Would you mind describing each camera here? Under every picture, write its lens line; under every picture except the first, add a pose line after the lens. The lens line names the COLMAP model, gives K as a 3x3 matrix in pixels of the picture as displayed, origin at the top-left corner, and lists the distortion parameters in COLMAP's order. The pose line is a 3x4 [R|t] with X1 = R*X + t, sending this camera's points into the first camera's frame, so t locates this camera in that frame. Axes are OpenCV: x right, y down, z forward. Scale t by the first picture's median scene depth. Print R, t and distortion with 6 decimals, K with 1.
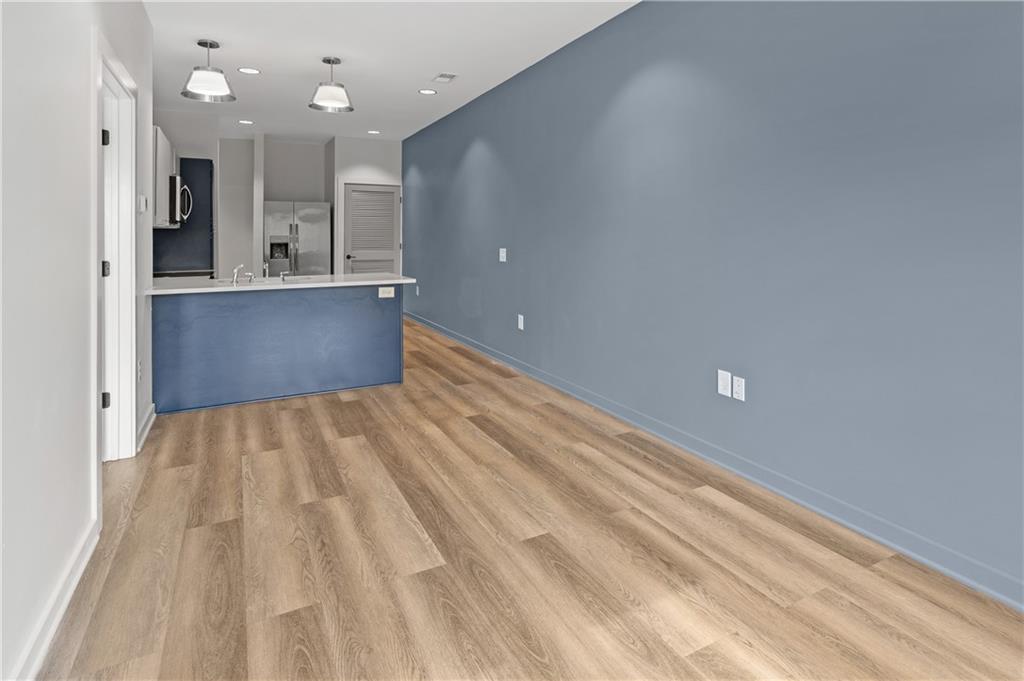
lens RADIAL K [[547.6, 0, 527.0], [0, 547.6, 232.3], [0, 0, 1]] dist [-0.005769, -0.001808]
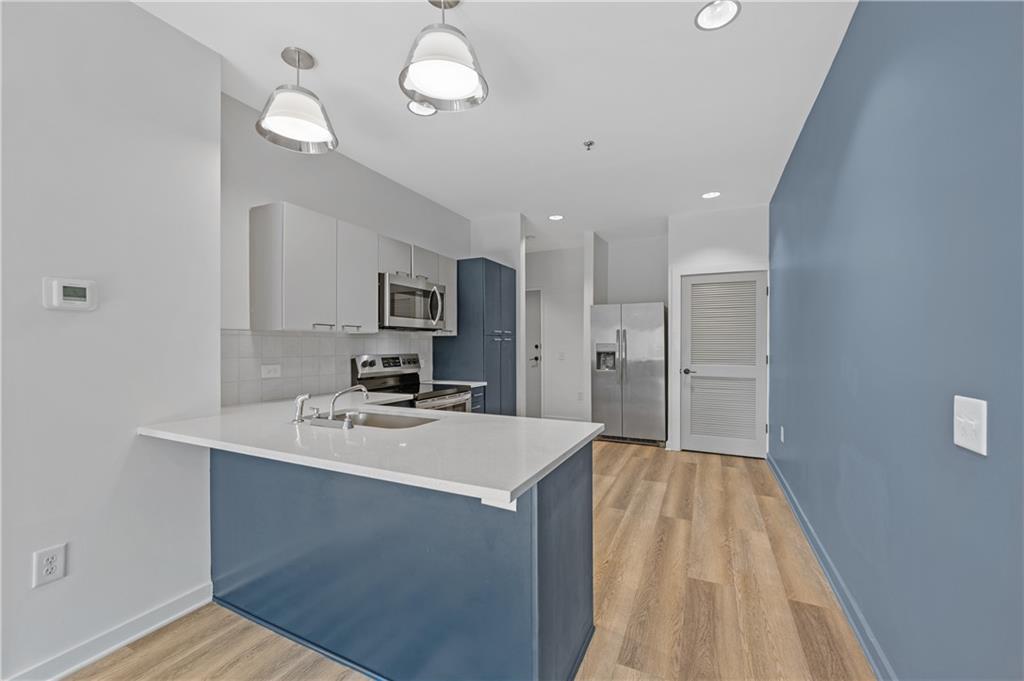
lens RADIAL K [[411.0, 0, 517.9], [0, 411.0, 341.1], [0, 0, 1]] dist [0.026584, 0.000279]
pose [[0.605924, 0.000707, -0.795522, -0.016873], [0.001822, 0.999996, 0.002277, 0.001552], [0.795520, -0.002829, 0.605921, 0.848154]]
